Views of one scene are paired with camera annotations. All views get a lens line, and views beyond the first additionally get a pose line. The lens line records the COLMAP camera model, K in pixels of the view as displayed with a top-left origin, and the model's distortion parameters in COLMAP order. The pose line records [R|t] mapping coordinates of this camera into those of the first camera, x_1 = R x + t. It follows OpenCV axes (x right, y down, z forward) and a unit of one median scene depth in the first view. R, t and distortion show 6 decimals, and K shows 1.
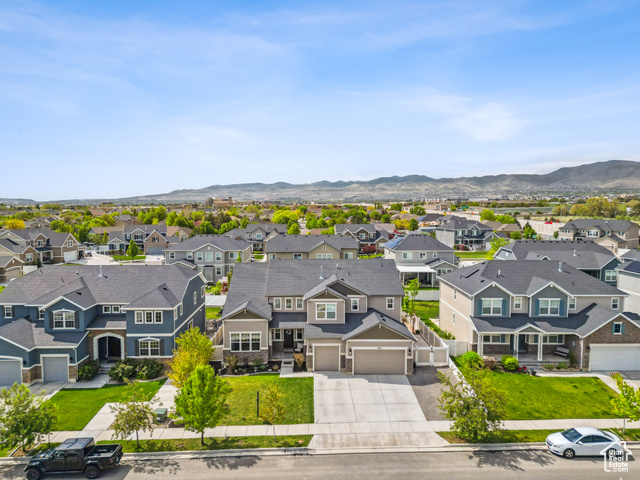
lens RADIAL K [[447.6, 0, 320.0], [0, 447.6, 240.0], [0, 0, 1]] dist [0.086526, -0.076230]
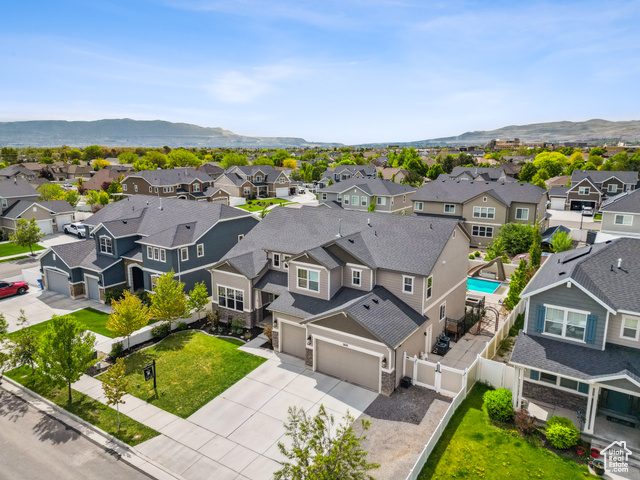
lens RADIAL K [[451.4, 0, 320.0], [0, 451.4, 240.0], [0, 0, 1]] dist [0.082856, -0.077477]
pose [[0.818070, 0.120052, -0.562450, 0.446634], [-0.051570, 0.989343, 0.136163, -0.008877], [0.572802, -0.082385, 0.815543, 0.410322]]
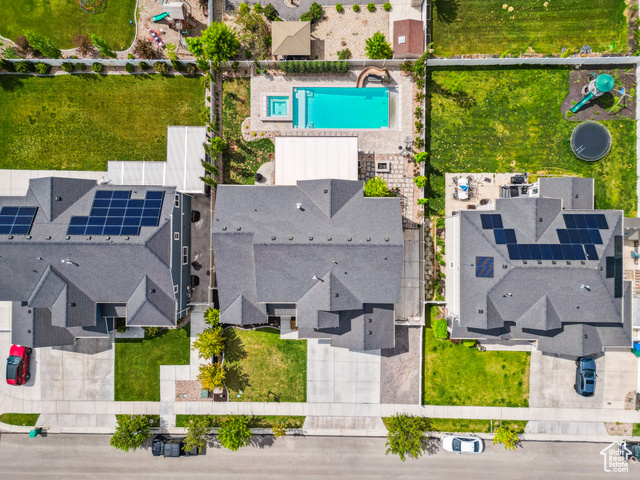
lens RADIAL K [[447.6, 0, 320.0], [0, 447.6, 240.0], [0, 0, 1]] dist [0.086526, -0.076230]
pose [[0.999420, 0.033246, -0.007339, 0.020207], [0.004410, 0.087314, 0.996171, -0.926476], [0.033760, -0.995626, 0.087116, 1.109577]]
